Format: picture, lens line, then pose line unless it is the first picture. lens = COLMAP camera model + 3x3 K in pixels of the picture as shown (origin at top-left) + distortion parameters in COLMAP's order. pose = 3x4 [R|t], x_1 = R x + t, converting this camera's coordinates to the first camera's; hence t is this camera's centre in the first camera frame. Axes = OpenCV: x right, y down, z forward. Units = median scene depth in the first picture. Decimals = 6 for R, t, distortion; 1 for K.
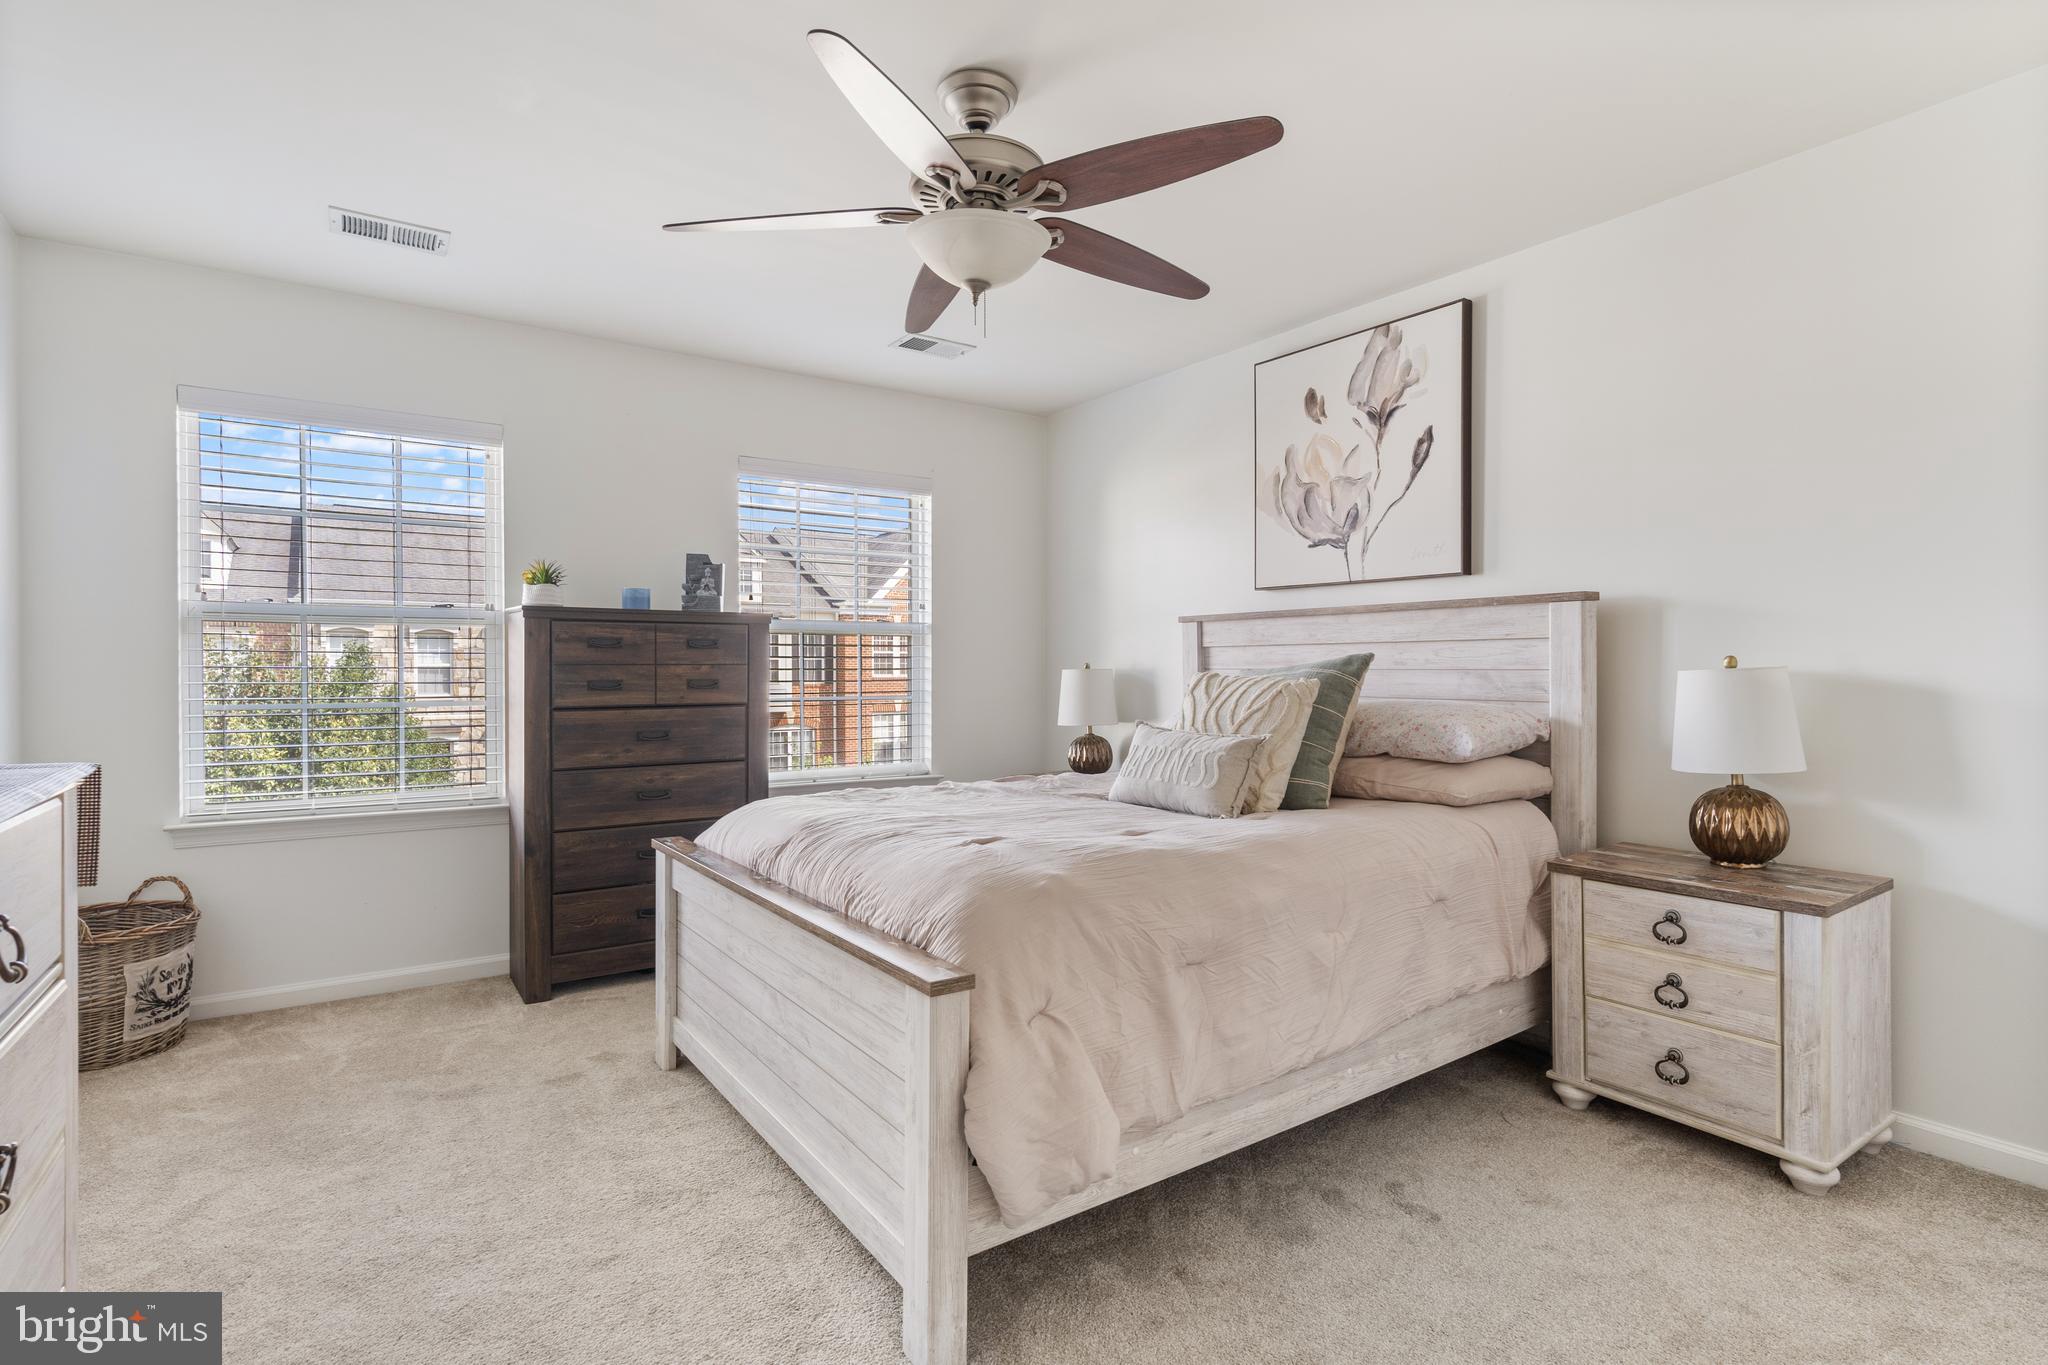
lens RADIAL K [[1017.0, 0, 1016.5], [0, 1017.0, 669.0], [0, 0, 1]] dist [0.012247, 0.000160]
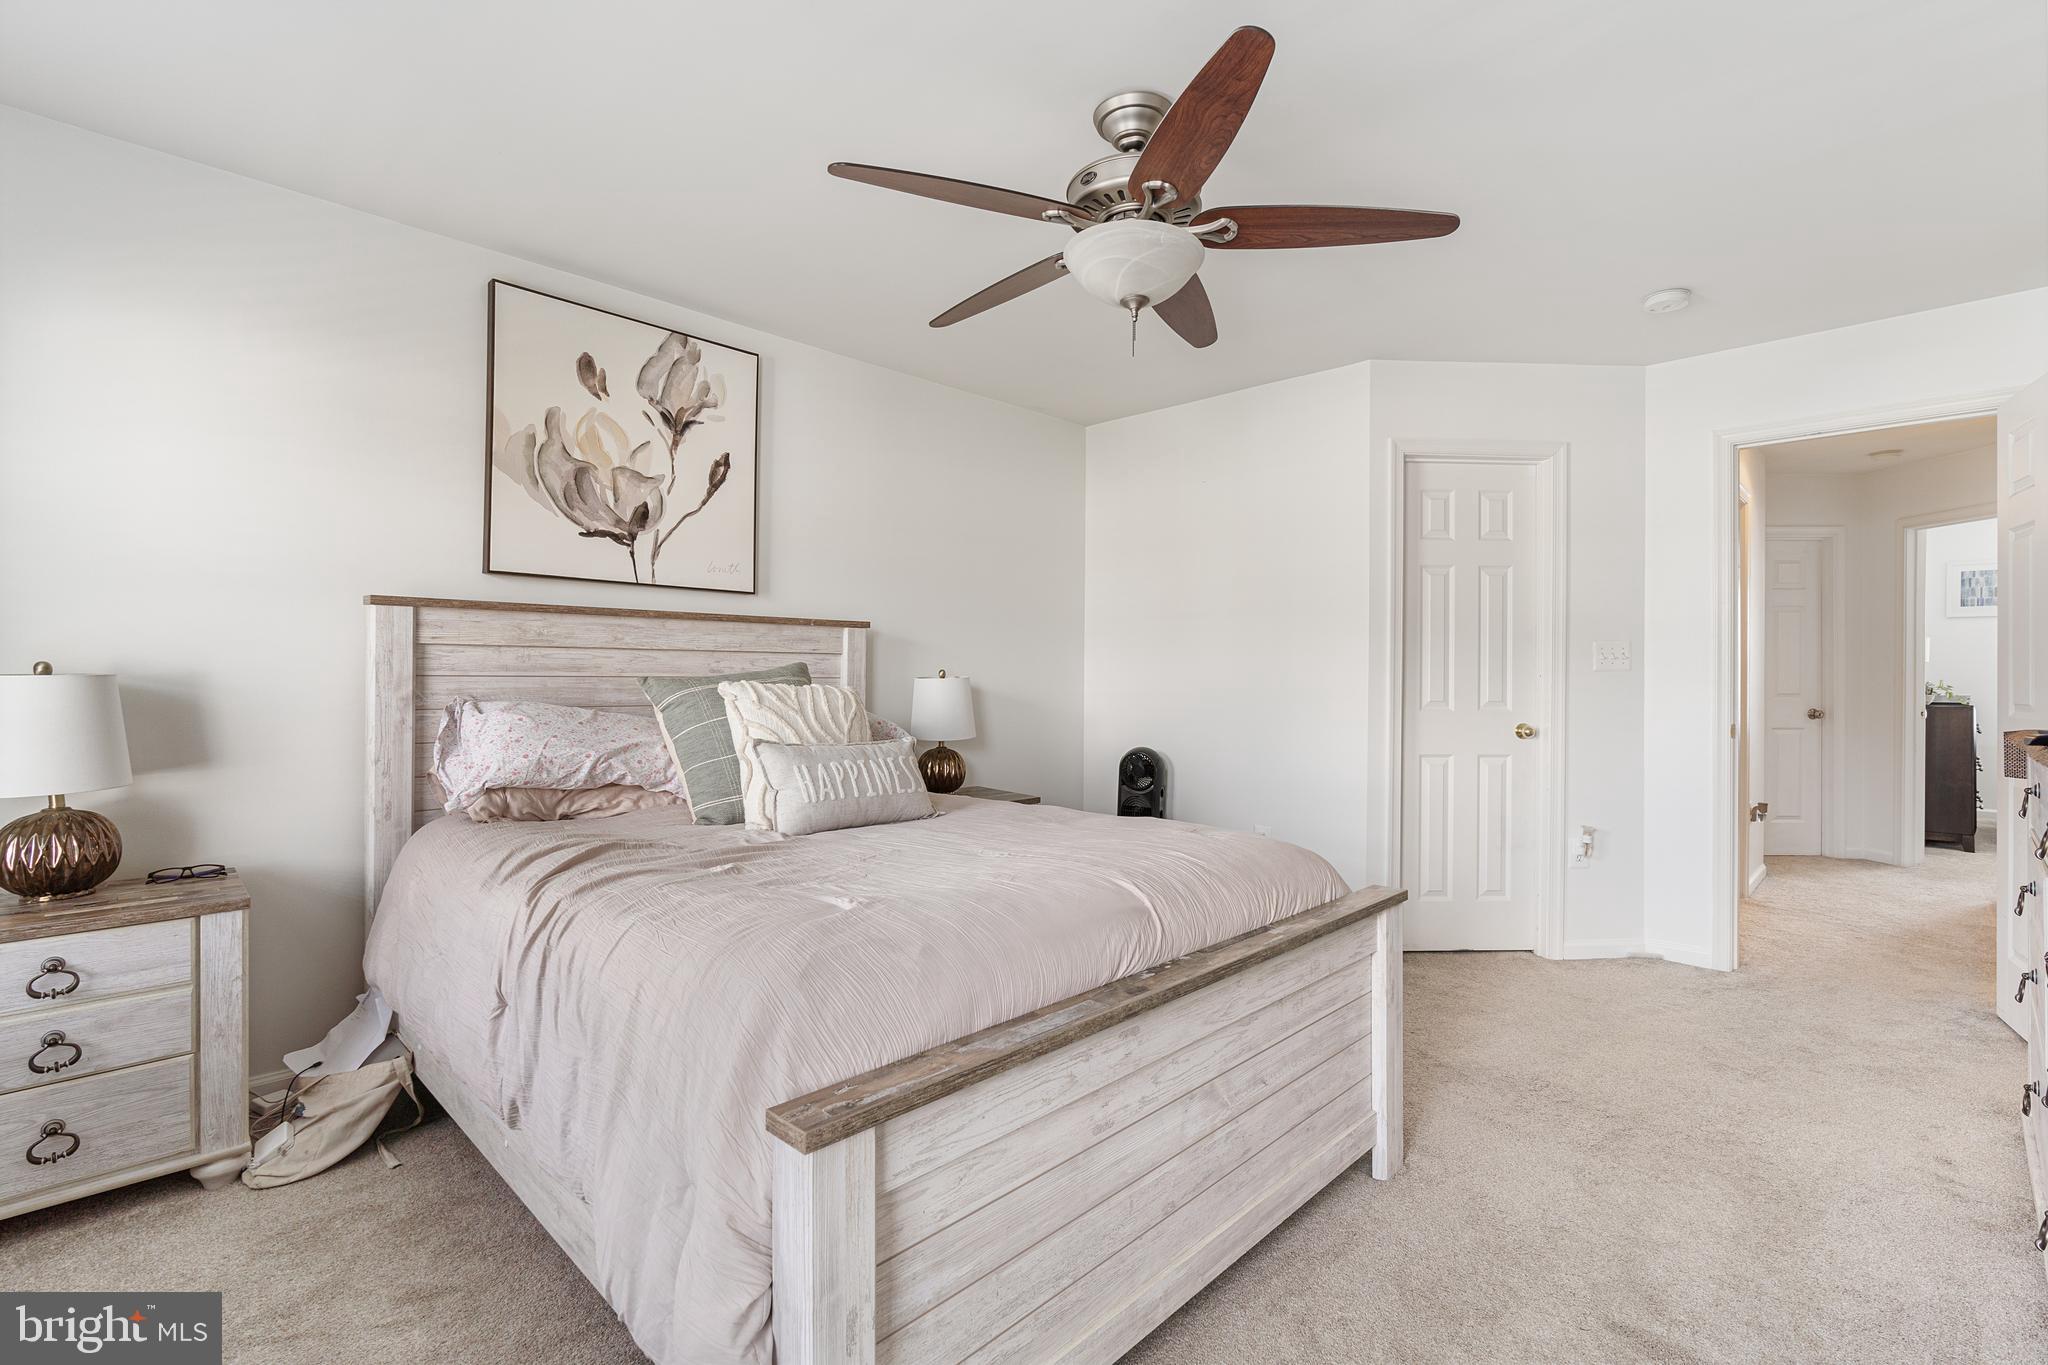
lens RADIAL K [[923.8, 0, 1031.2], [0, 923.8, 681.7], [0, 0, 1]] dist [-0.009919, 0.000408]
pose [[-0.198565, -0.007575, 0.980058, -0.592490], [-0.004889, 0.999965, 0.006738, -0.002230], [-0.980075, -0.003454, -0.198595, 0.830263]]
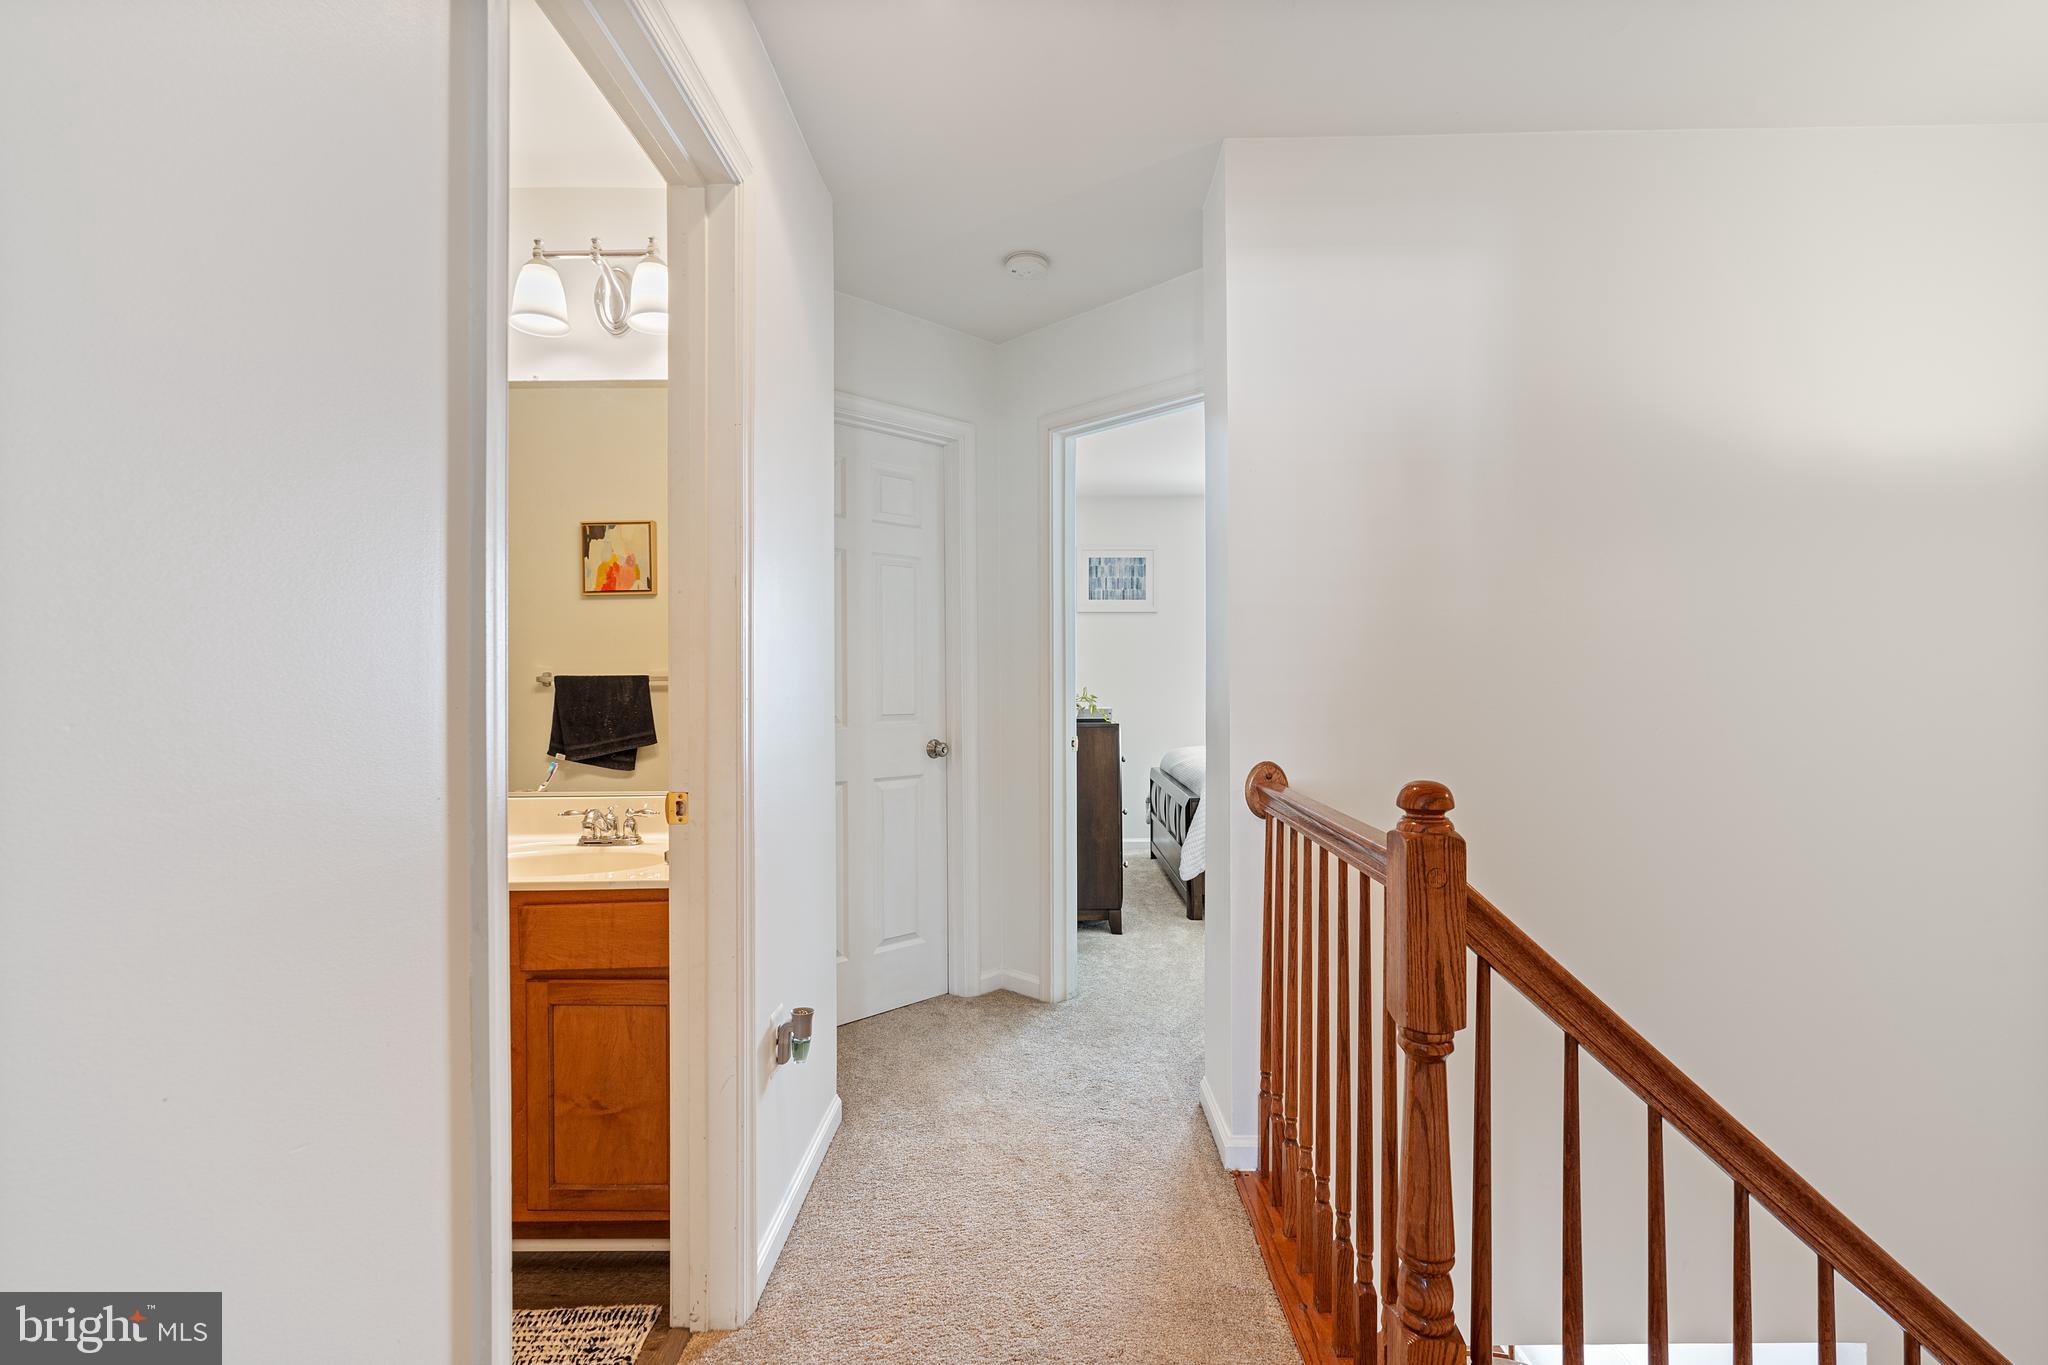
lens RADIAL K [[920.0, 0, 1024.0], [0, 920.0, 682.5], [0, 0, 1]] dist [-0.001634, 0.000389]
pose [[-0.818745, 0.000816, 0.574157, -0.447069], [-0.001770, 0.999991, -0.003944, -0.002574], [-0.574155, -0.004246, -0.818736, 0.631227]]
